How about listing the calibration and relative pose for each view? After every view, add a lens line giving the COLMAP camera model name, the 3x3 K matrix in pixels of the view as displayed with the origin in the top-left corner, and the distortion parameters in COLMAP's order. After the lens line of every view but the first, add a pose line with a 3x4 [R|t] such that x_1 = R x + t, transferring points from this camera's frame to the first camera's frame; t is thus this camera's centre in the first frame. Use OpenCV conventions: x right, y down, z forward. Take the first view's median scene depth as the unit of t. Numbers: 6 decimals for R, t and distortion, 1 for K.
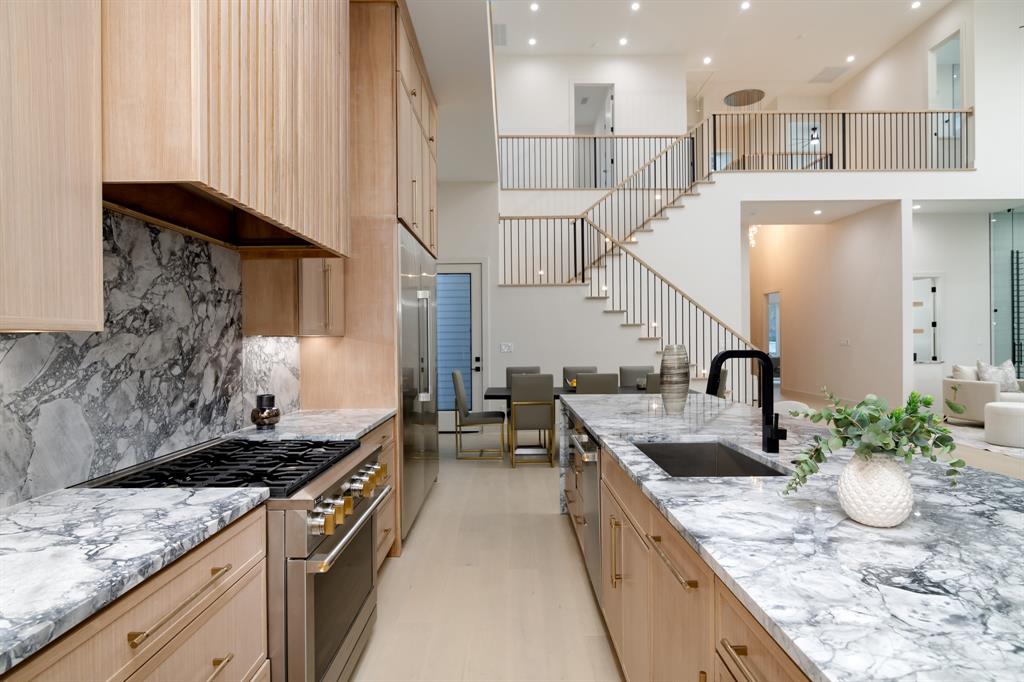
lens RADIAL K [[564.0, 0, 512.0], [0, 564.0, 341.0], [0, 0, 1]] dist [0.002010, 0.000194]
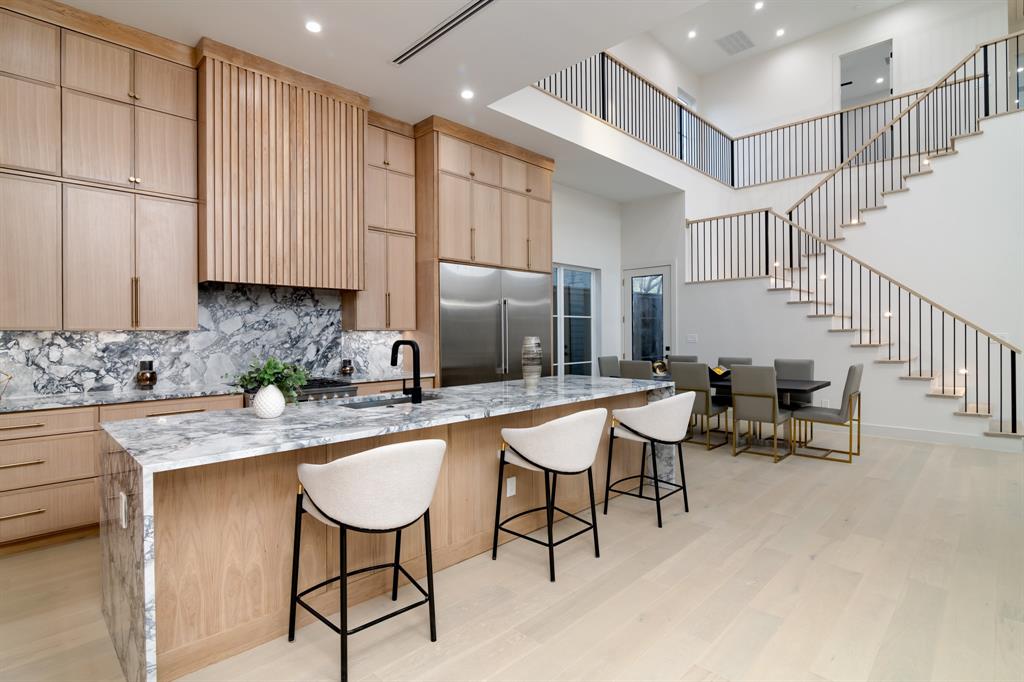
lens RADIAL K [[504.4, 0, 510.1], [0, 504.4, 335.1], [0, 0, 1]] dist [-0.003313, -0.000518]
pose [[0.710902, 0.007159, -0.703255, 1.547300], [-0.001827, 0.999964, 0.008333, -0.011288], [0.703289, -0.004640, 0.710889, 0.144196]]
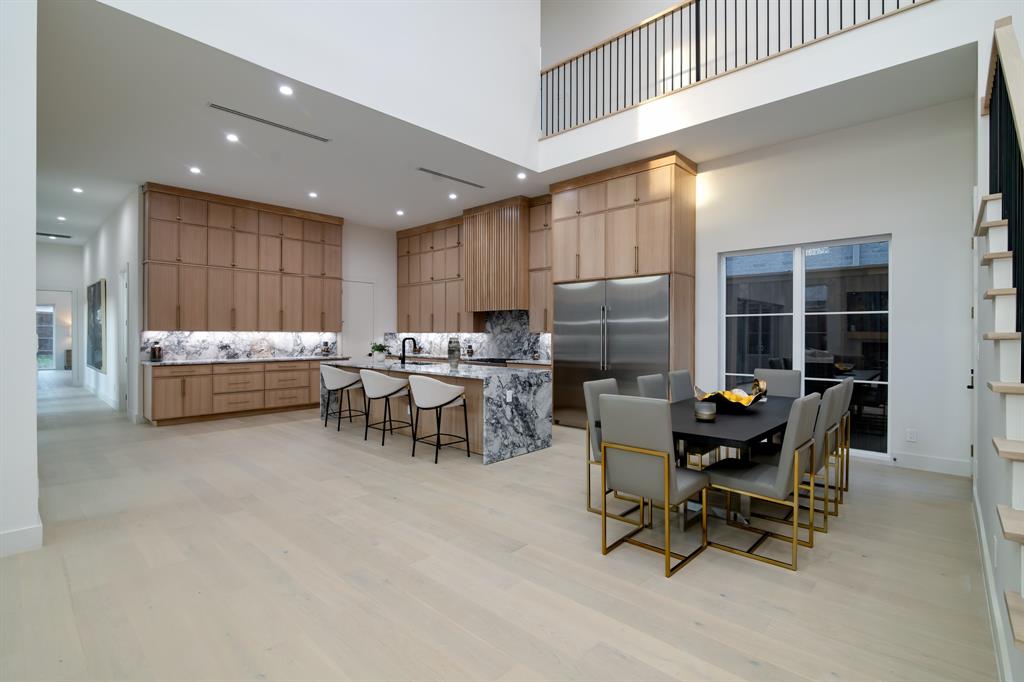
lens RADIAL K [[479.0, 0, 509.4], [0, 479.0, 336.9], [0, 0, 1]] dist [-0.005871, -0.000213]
pose [[-0.688060, 0.011518, -0.725563, 2.167505], [0.001836, 0.999898, 0.014132, -0.032589], [0.725652, 0.008392, -0.688011, 3.515629]]
